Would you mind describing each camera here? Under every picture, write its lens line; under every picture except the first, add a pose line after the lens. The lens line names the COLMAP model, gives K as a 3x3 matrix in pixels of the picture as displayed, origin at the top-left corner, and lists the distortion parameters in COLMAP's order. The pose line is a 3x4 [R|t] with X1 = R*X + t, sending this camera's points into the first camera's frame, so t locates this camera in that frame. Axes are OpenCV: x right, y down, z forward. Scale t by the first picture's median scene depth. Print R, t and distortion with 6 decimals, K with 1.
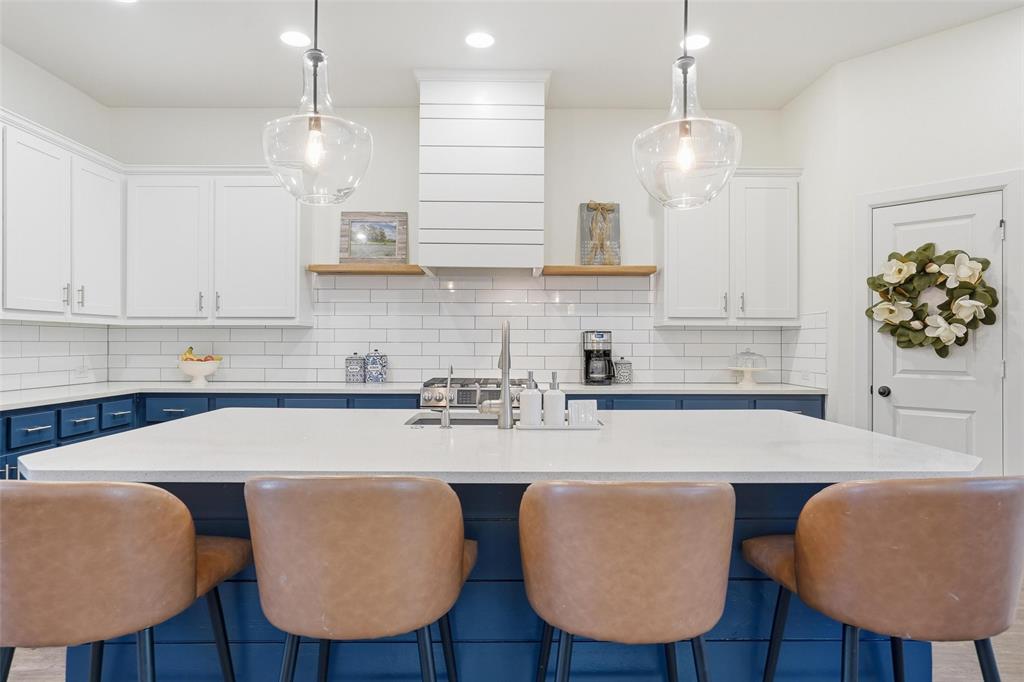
lens RADIAL K [[592.7, 0, 512.0], [0, 592.7, 341.0], [0, 0, 1]] dist [-0.004005, -0.000337]
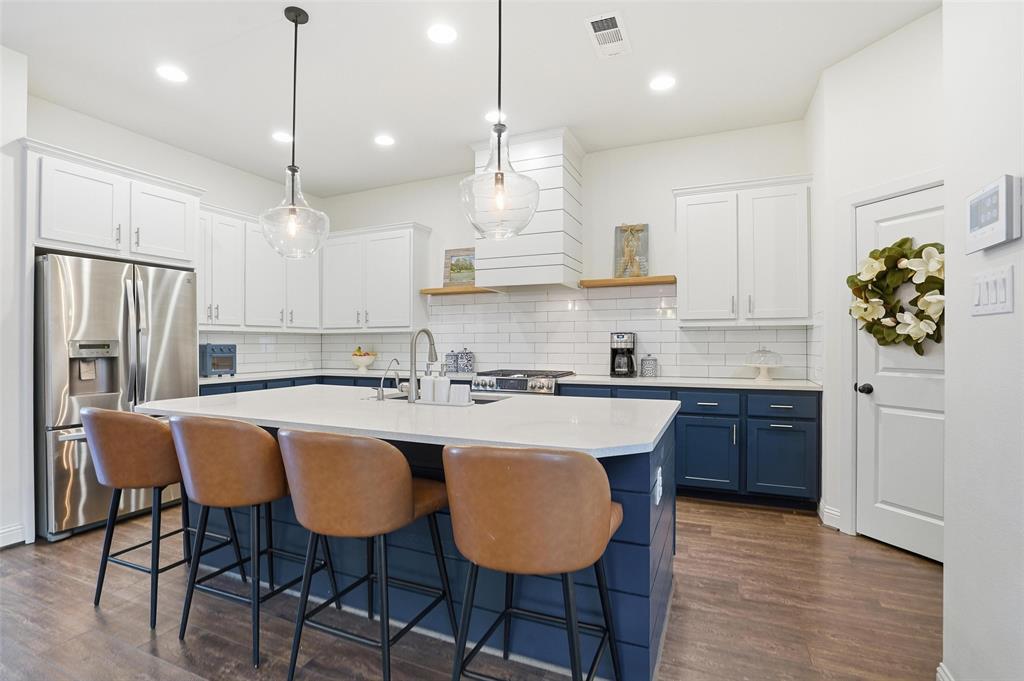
lens RADIAL K [[489.5, 0, 514.3], [0, 489.5, 342.9], [0, 0, 1]] dist [-0.016587, 0.000018]
pose [[0.915775, -0.006092, -0.401644, 0.350051], [0.006905, 0.999976, 0.000577, 0.002191], [0.401631, -0.003301, 0.915796, 0.006675]]
